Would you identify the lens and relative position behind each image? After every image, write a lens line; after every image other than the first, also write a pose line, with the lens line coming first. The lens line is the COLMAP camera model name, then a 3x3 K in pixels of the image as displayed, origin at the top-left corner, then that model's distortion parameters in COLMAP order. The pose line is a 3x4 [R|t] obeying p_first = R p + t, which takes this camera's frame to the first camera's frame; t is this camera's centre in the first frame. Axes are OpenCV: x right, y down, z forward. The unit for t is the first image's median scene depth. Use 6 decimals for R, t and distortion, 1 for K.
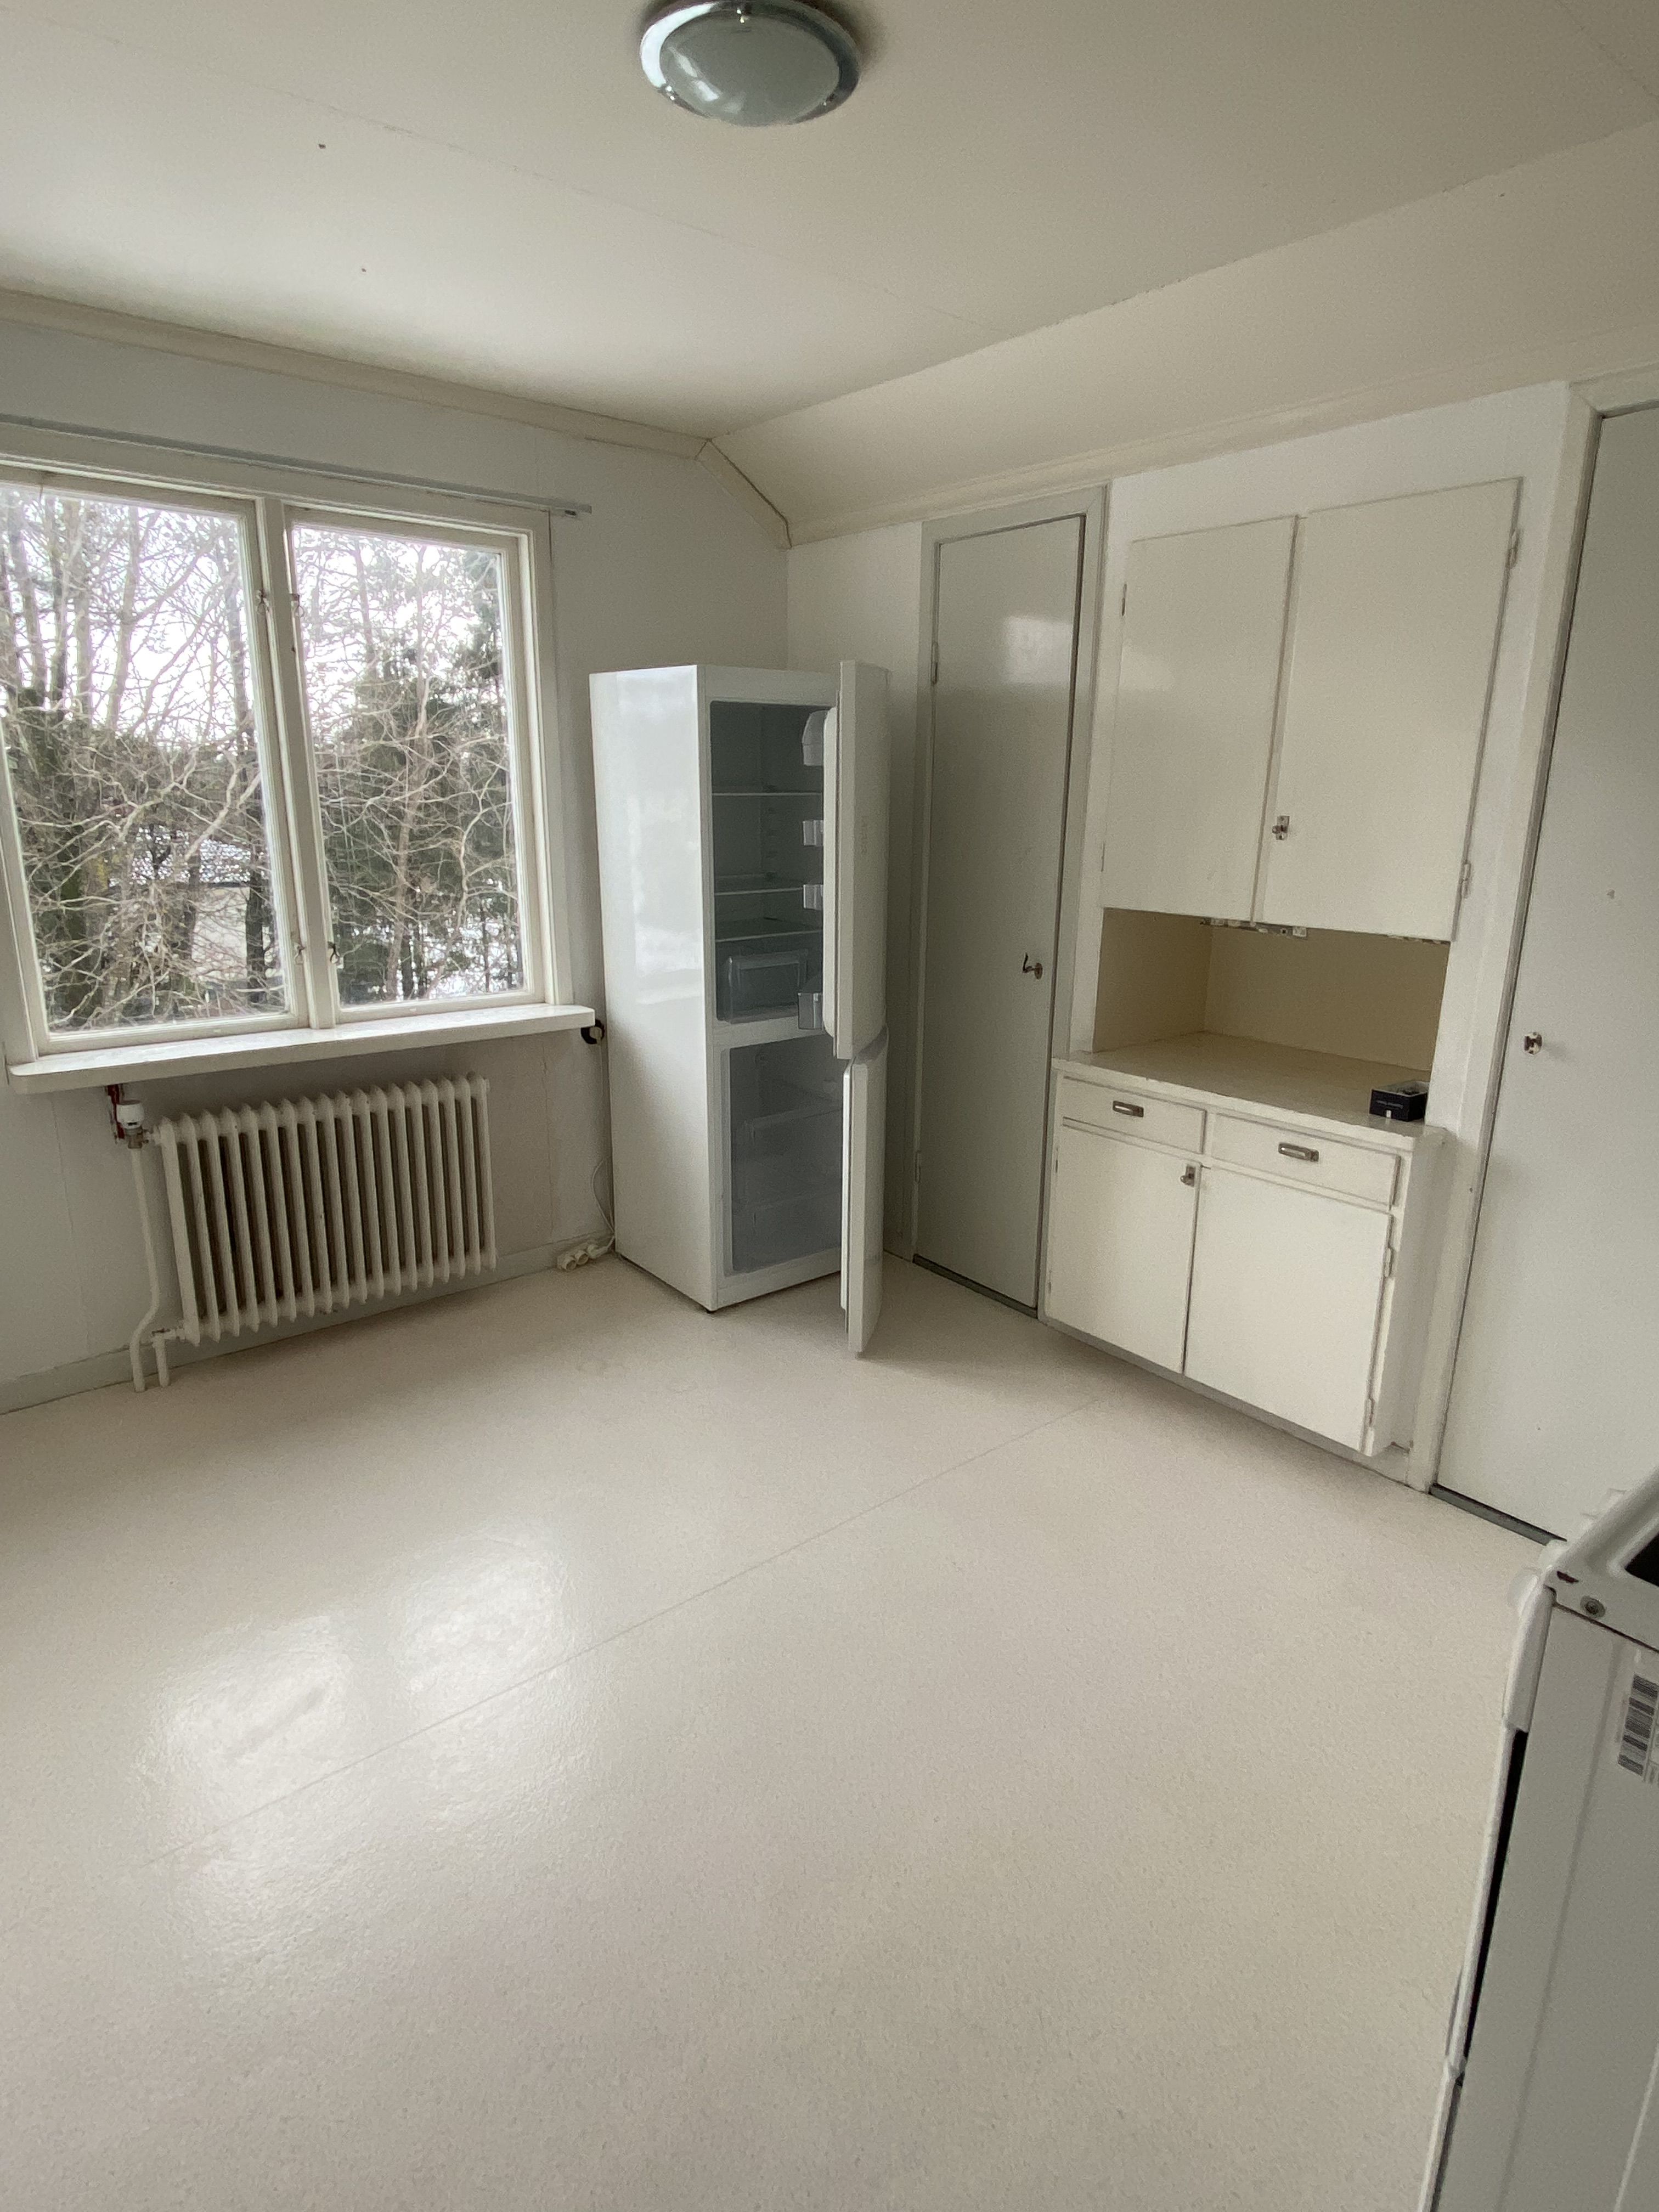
lens RADIAL K [[1241.7, 0, 829.5], [0, 1241.7, 1106.0], [0, 0, 1]] dist [0.046066, -0.000158]
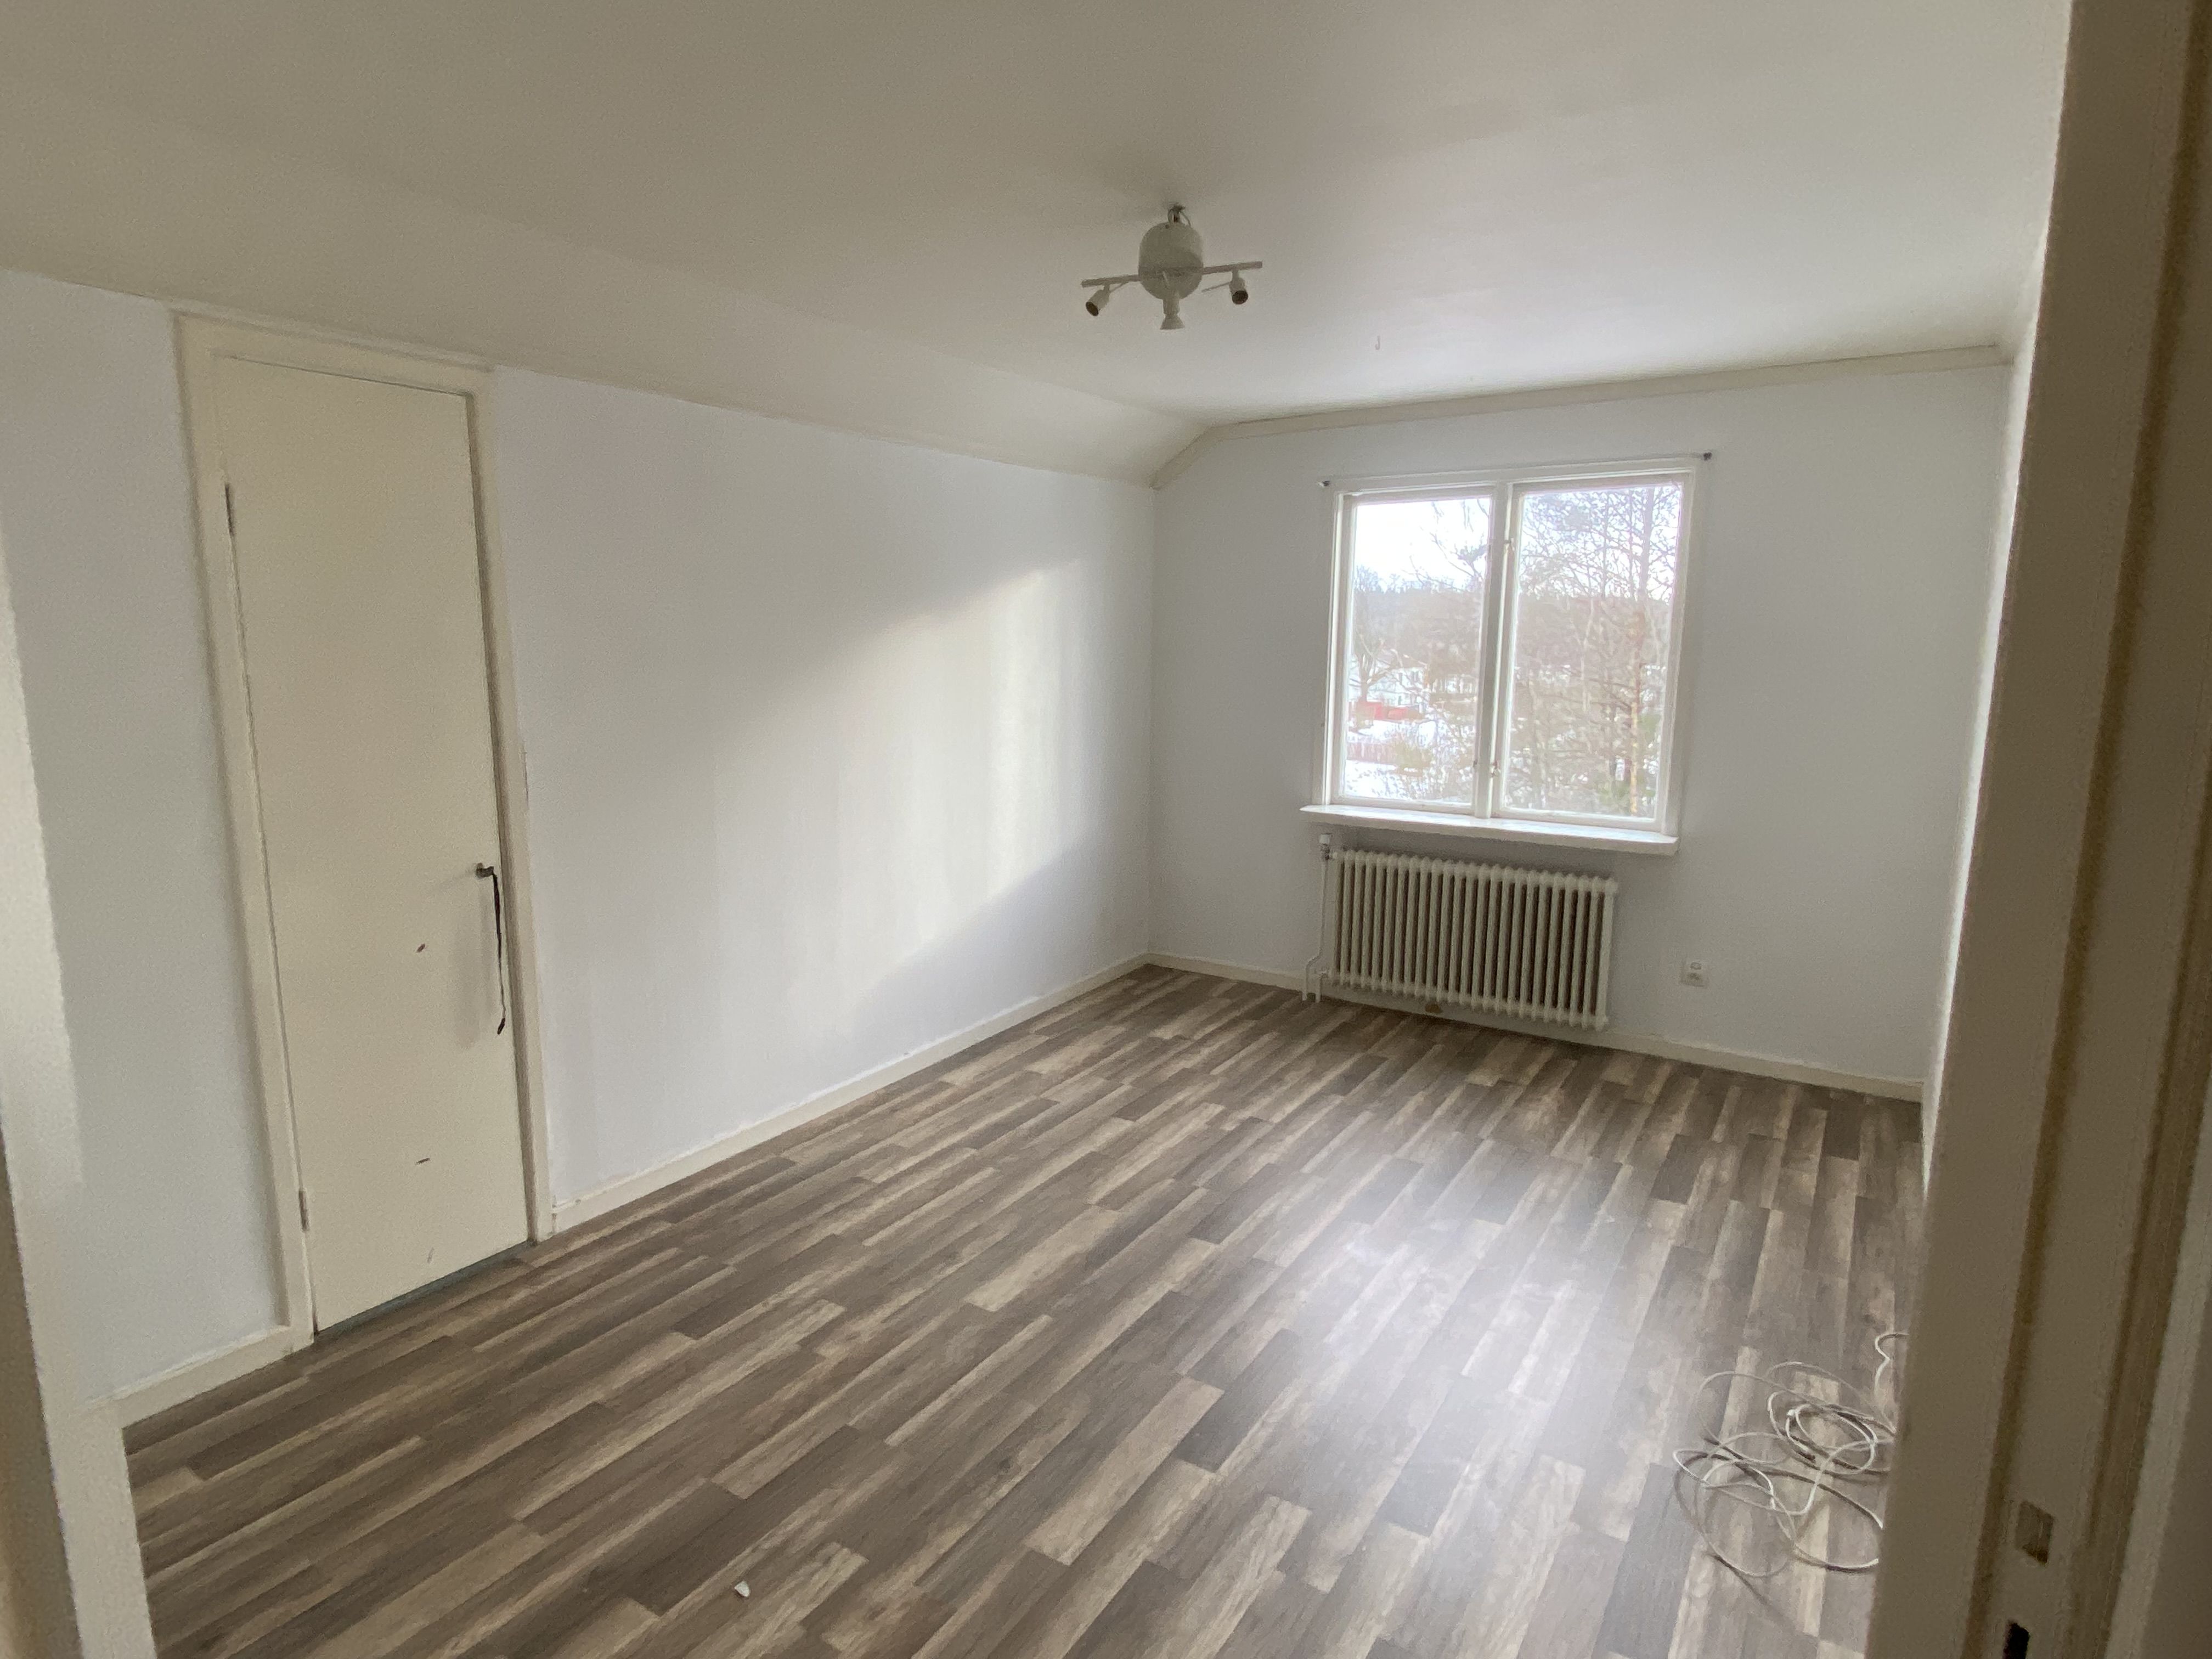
lens RADIAL K [[1241.7, 0, 1106.0], [0, 1241.7, 829.5], [0, 0, 1]] dist [0.046066, -0.000158]
pose [[0.305143, 0.170526, -0.936914, 0.922018], [-0.223276, 0.969225, 0.103689, -0.109075], [0.925762, 0.177551, 0.333826, 0.091520]]
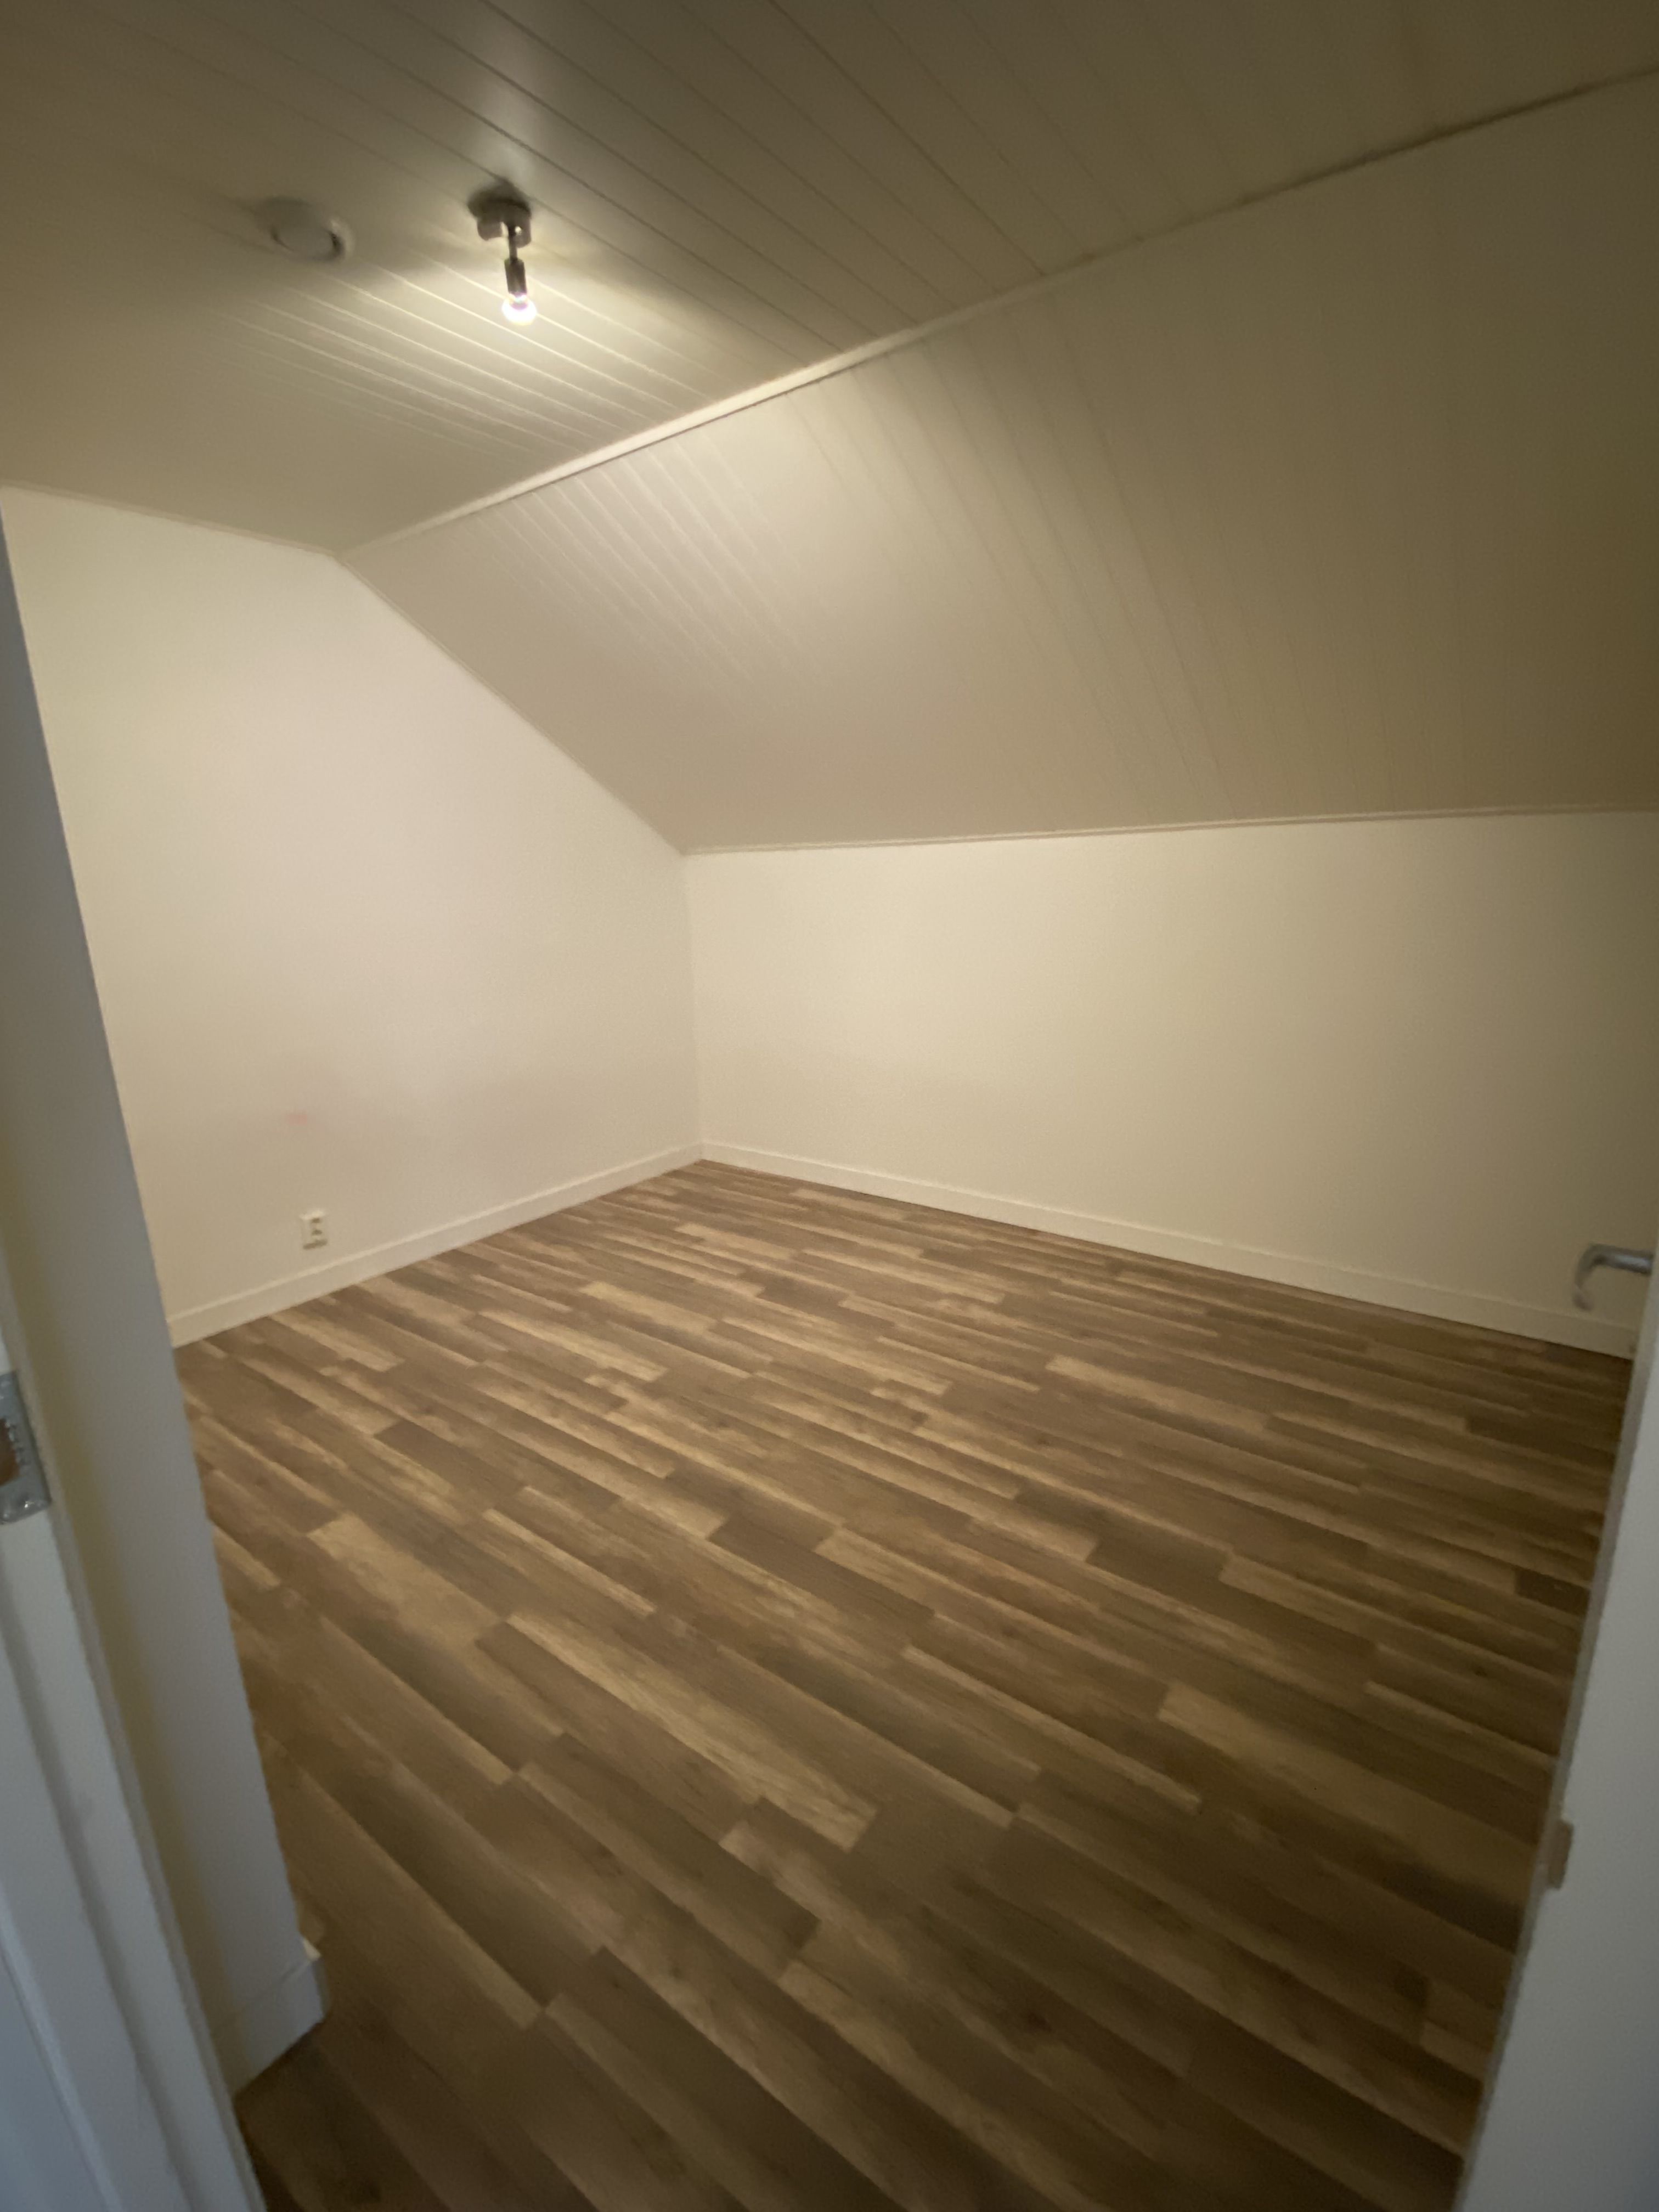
lens RADIAL K [[999.0, 0, 829.5], [0, 999.0, 1106.0], [0, 0, 1]] dist [0.103294, -0.000009]
pose [[-0.968149, 0.097672, -0.230538, 0.077380], [-0.022273, 0.883524, 0.467856, -0.359322], [0.249382, 0.458089, -0.853208, 1.297806]]
